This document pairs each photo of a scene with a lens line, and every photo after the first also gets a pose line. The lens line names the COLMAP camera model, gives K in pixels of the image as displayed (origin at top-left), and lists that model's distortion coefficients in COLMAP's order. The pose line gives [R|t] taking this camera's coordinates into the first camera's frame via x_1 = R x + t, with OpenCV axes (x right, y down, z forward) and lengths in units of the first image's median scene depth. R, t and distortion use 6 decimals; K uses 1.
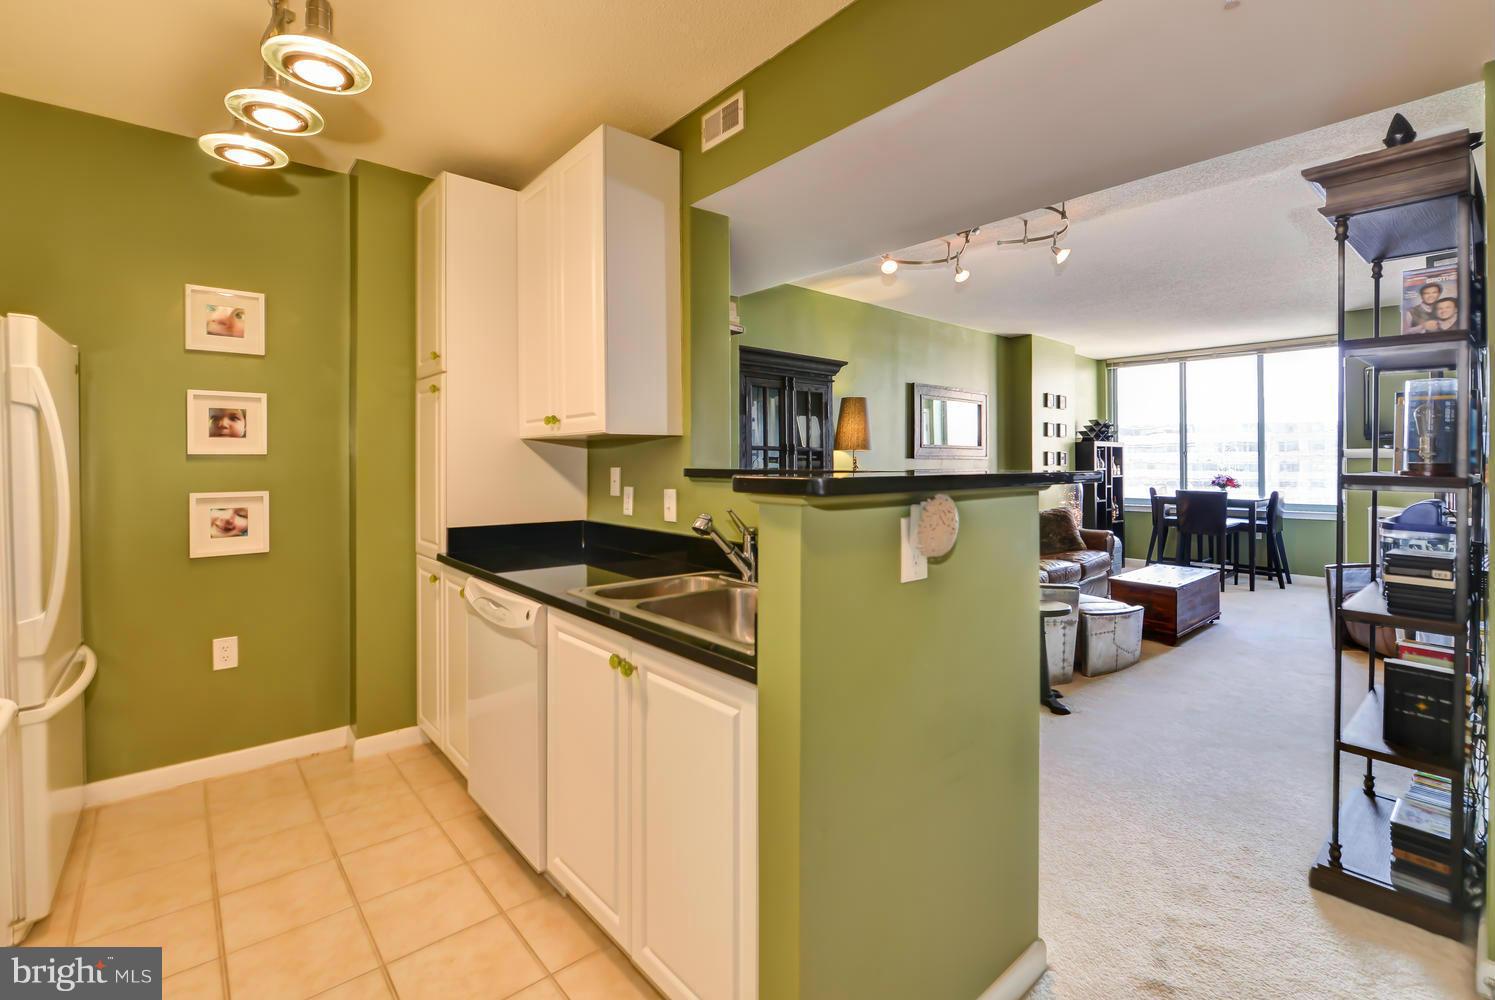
lens RADIAL K [[669.4, 0, 758.1], [0, 669.4, 464.4], [0, 0, 1]] dist [-0.004898, -0.000350]
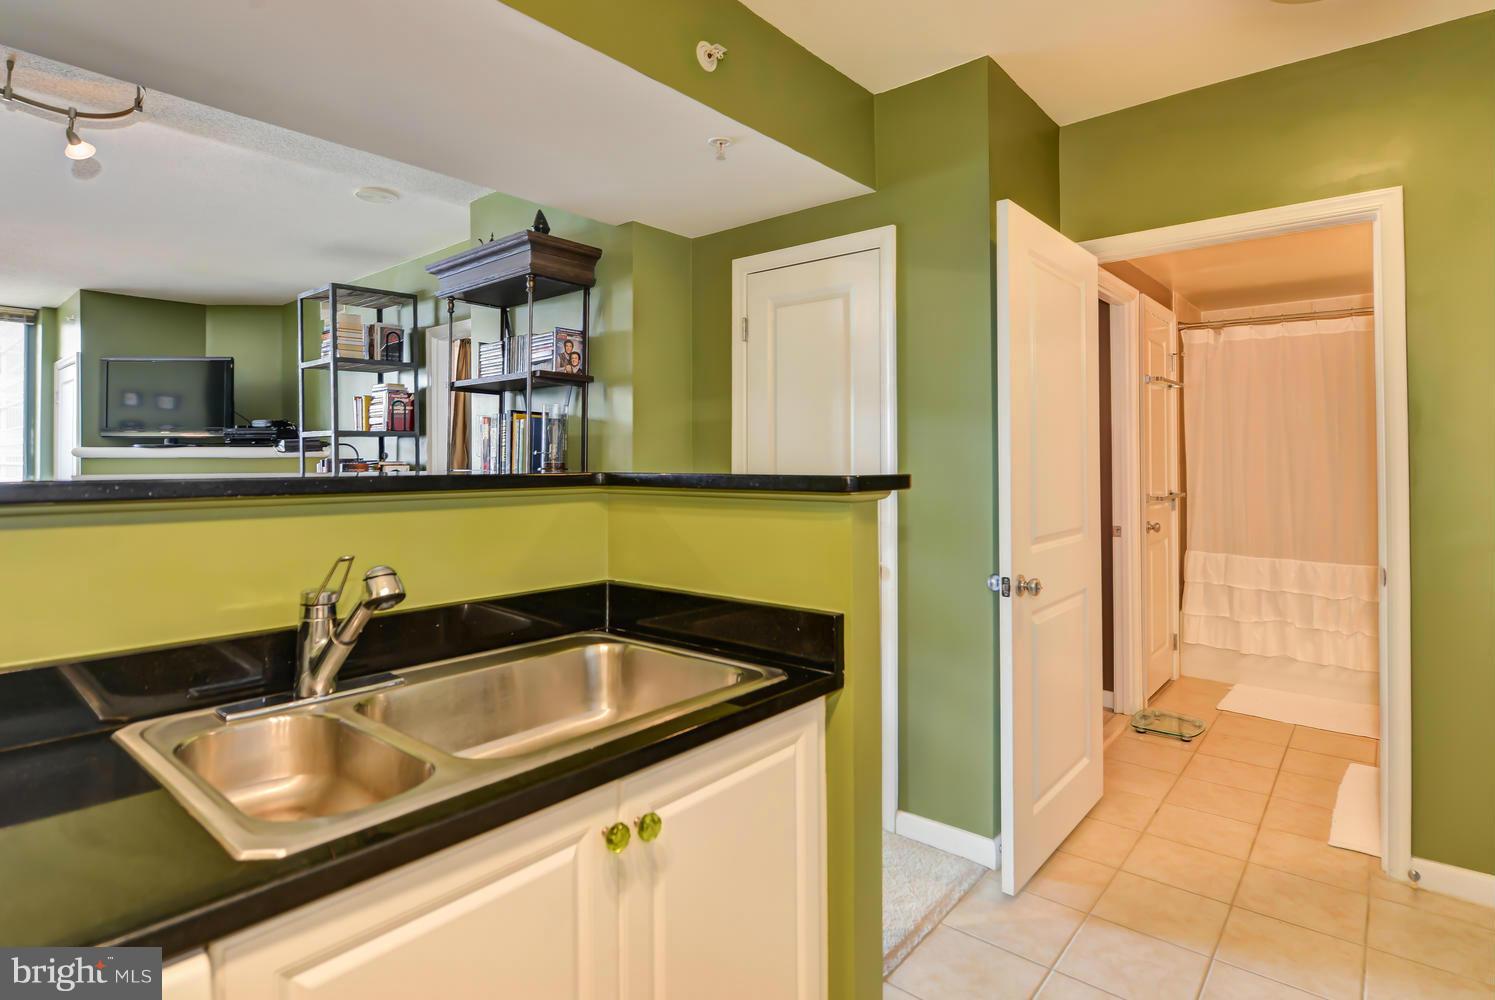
lens RADIAL K [[766.9, 0, 752.7], [0, 766.9, 448.3], [0, 0, 1]] dist [-0.004013, -0.000936]
pose [[-0.148016, 0.015897, 0.988857, -0.495864], [0.006392, 0.999865, -0.015117, -0.002837], [-0.988964, 0.004083, -0.148097, 0.582774]]
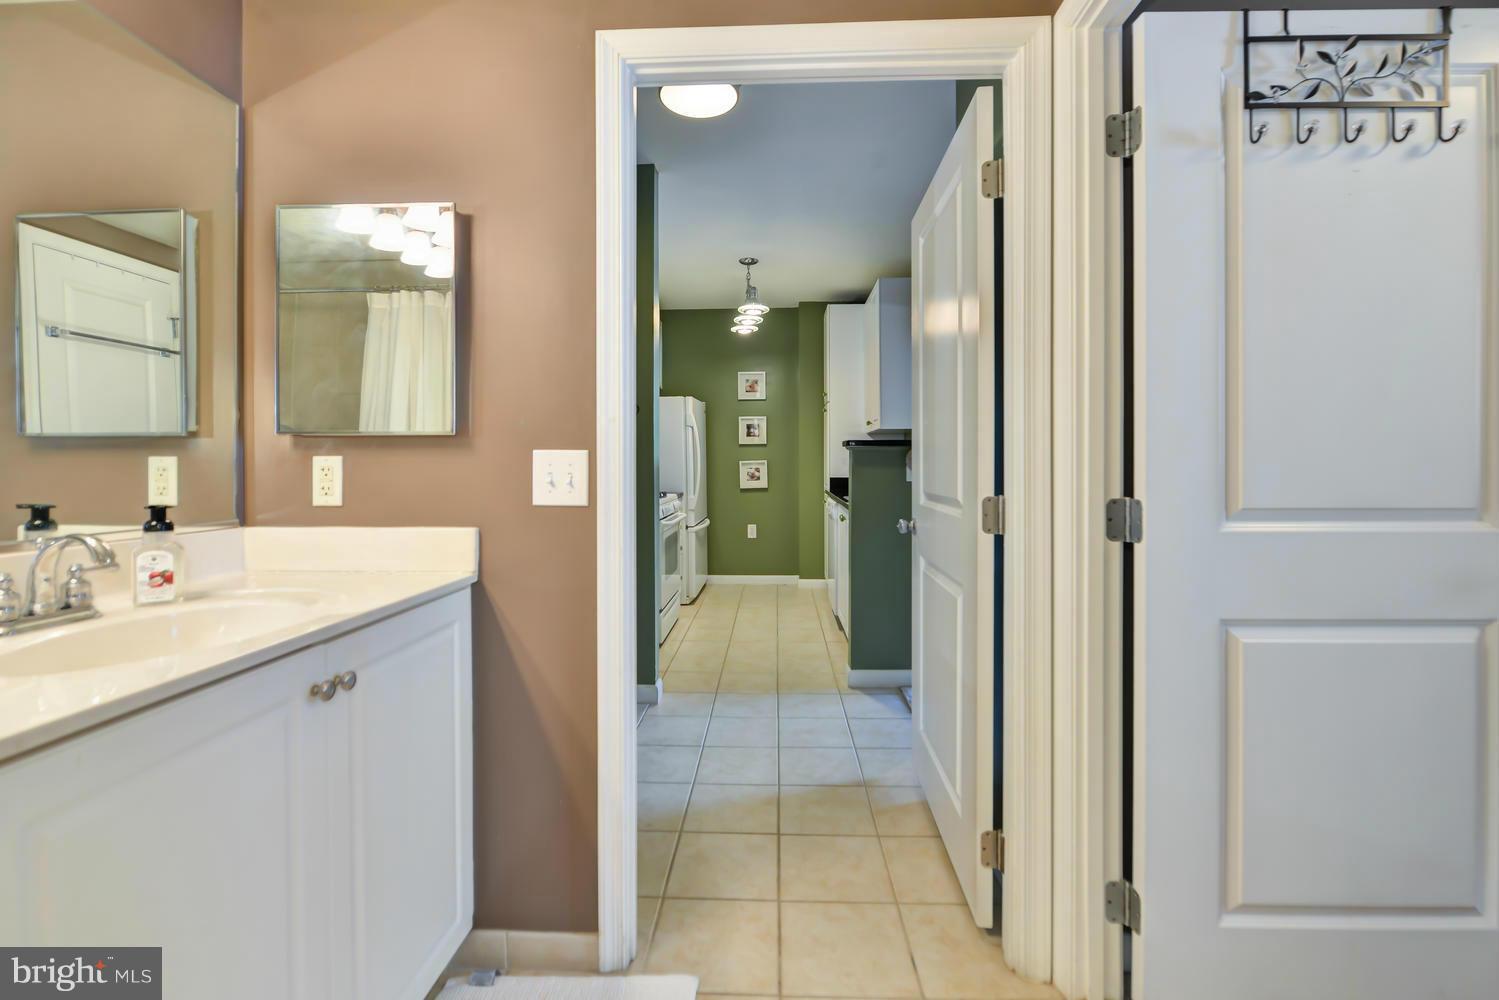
lens RADIAL K [[661.6, 0, 753.6], [0, 661.6, 456.8], [0, 0, 1]] dist [-0.006170, -0.000289]
pose [[0.724060, -0.006855, -0.689703, 0.779631], [0.000802, 0.999958, -0.009096, 0.050345], [0.689737, 0.006033, 0.724035, -0.645059]]
